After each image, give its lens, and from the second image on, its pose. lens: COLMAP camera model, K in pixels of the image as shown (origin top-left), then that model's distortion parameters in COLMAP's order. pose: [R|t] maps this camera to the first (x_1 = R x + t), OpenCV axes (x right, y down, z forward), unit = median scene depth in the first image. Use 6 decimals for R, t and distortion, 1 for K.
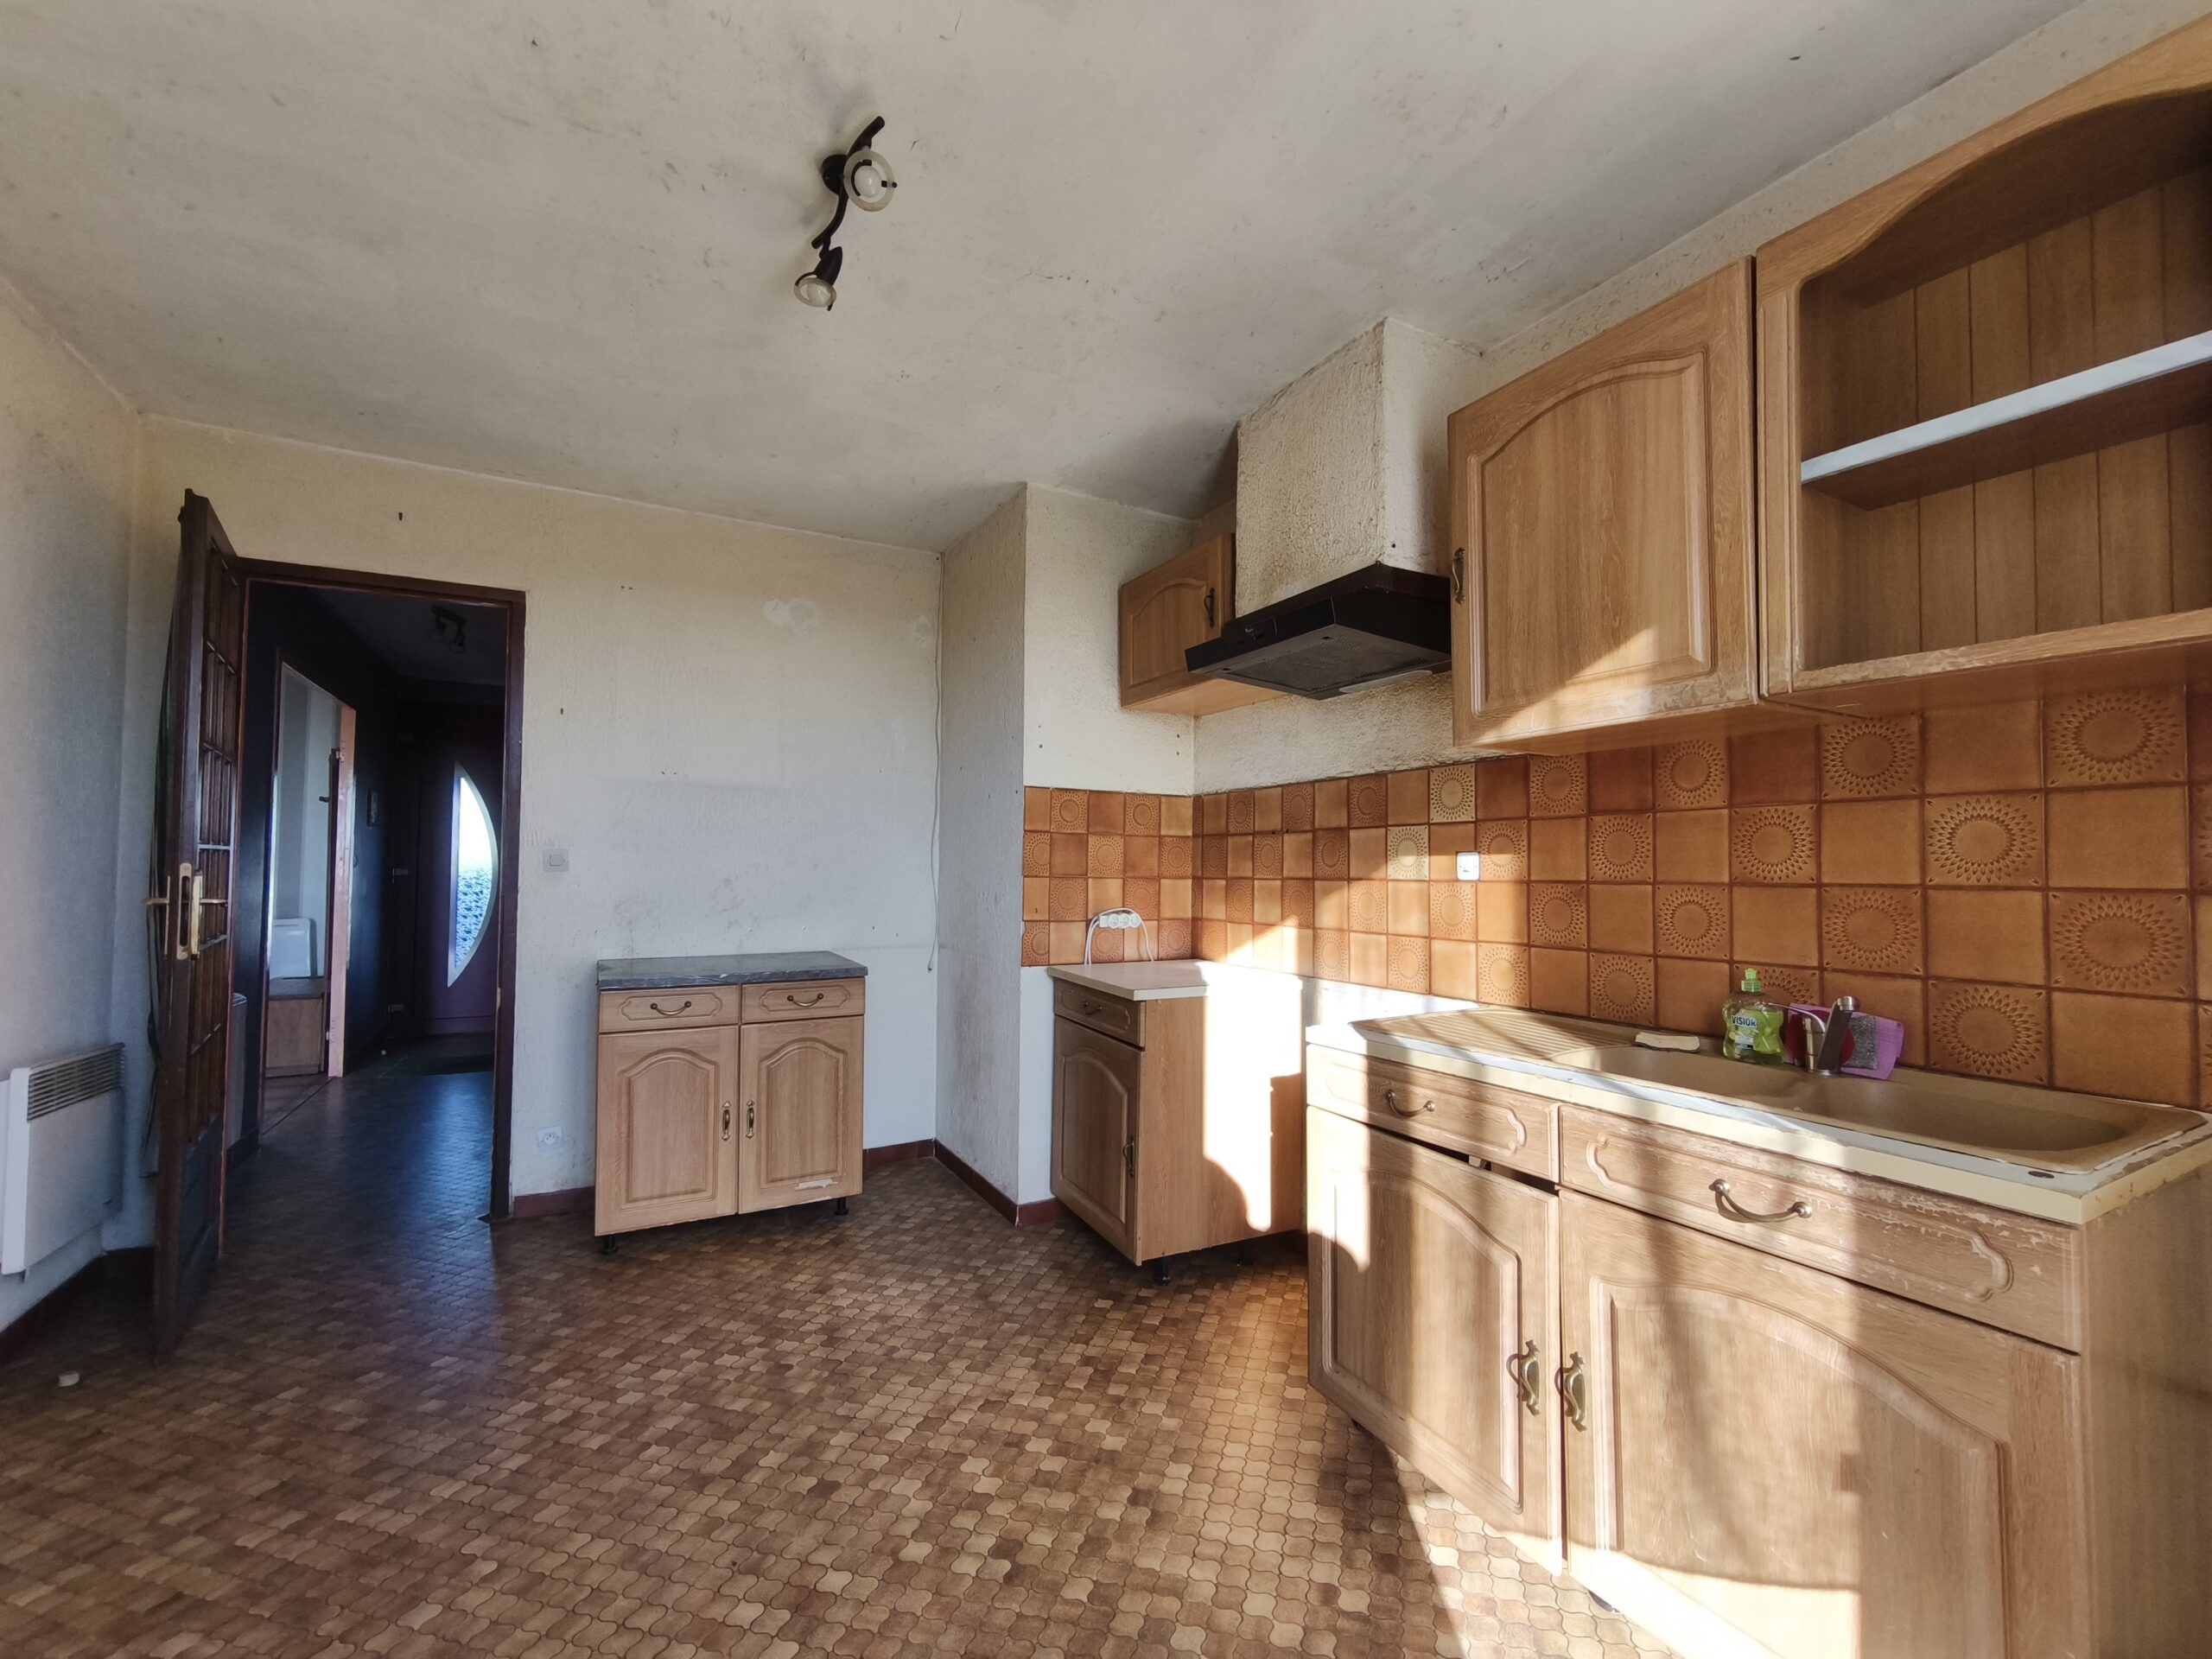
lens RADIAL K [[924.8, 0, 1099.8], [0, 924.8, 832.5], [0, 0, 1]] dist [-0.004643, -0.000149]
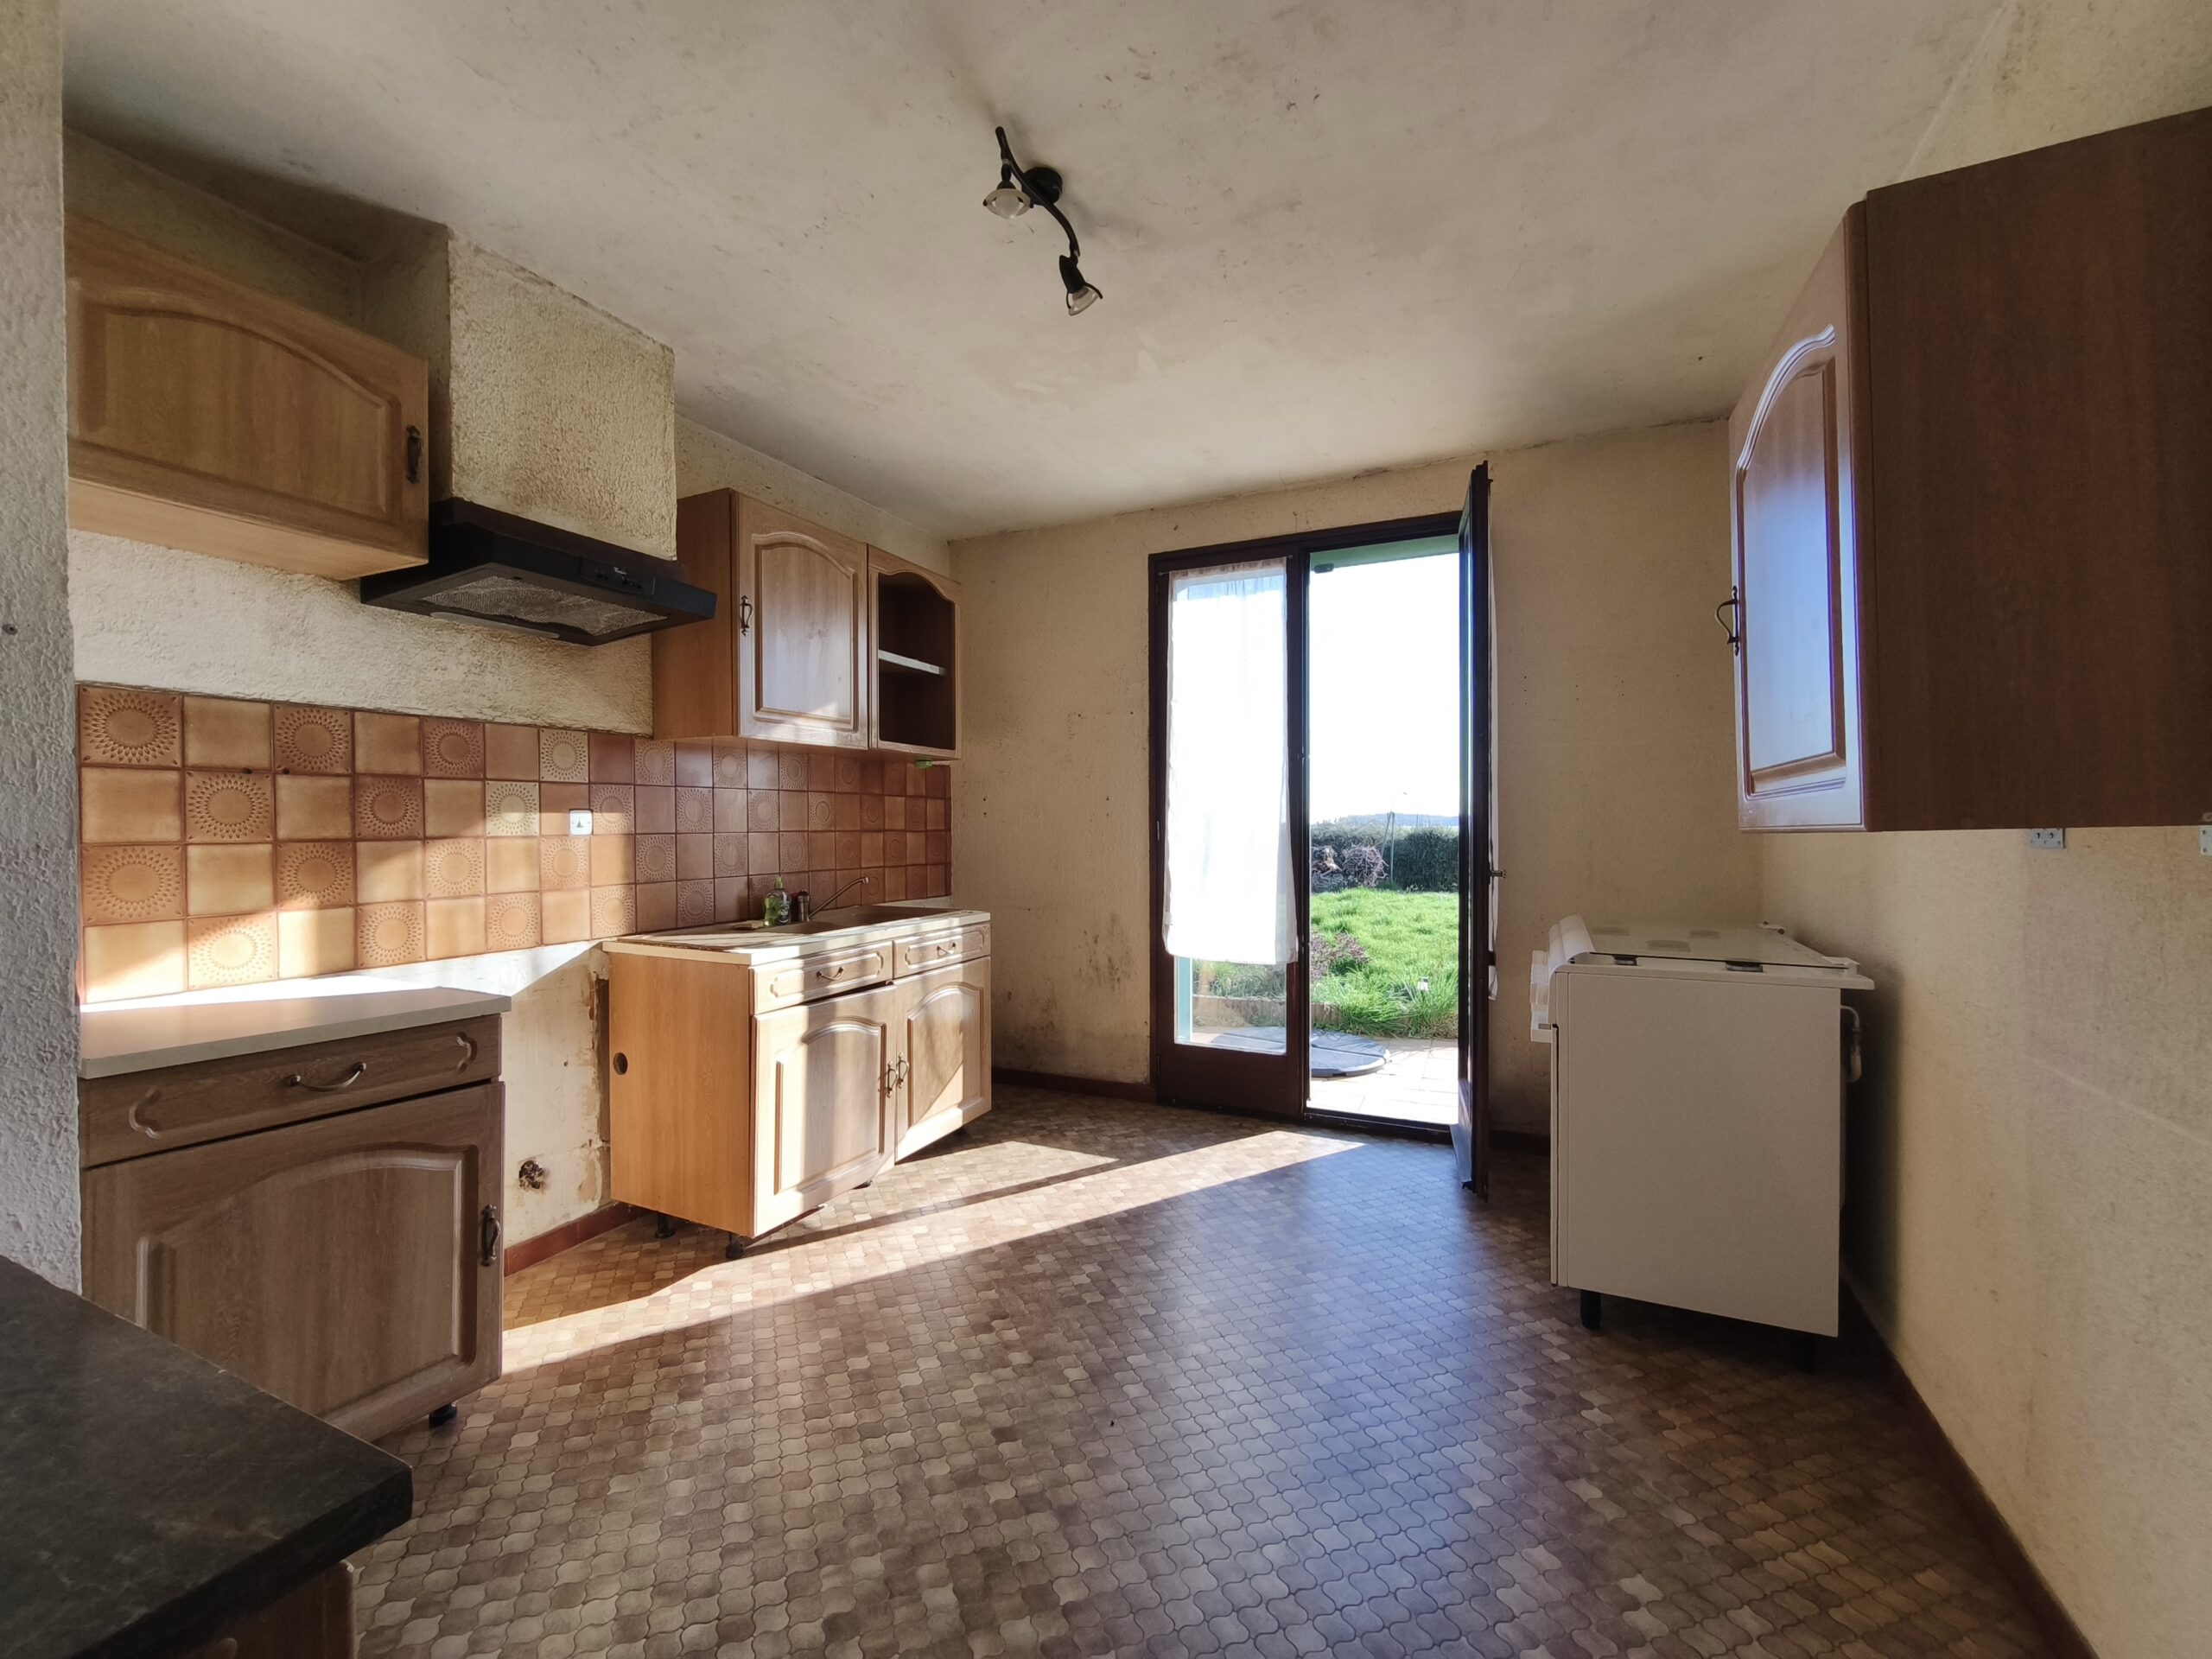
lens RADIAL K [[924.8, 0, 1104.0], [0, 924.8, 827.2], [0, 0, 1]] dist [-0.004643, -0.000149]
pose [[-0.598088, -0.006830, 0.801402, -0.906760], [-0.031439, 0.999394, -0.014945, 0.039676], [-0.800814, -0.034133, -0.597940, 1.189993]]
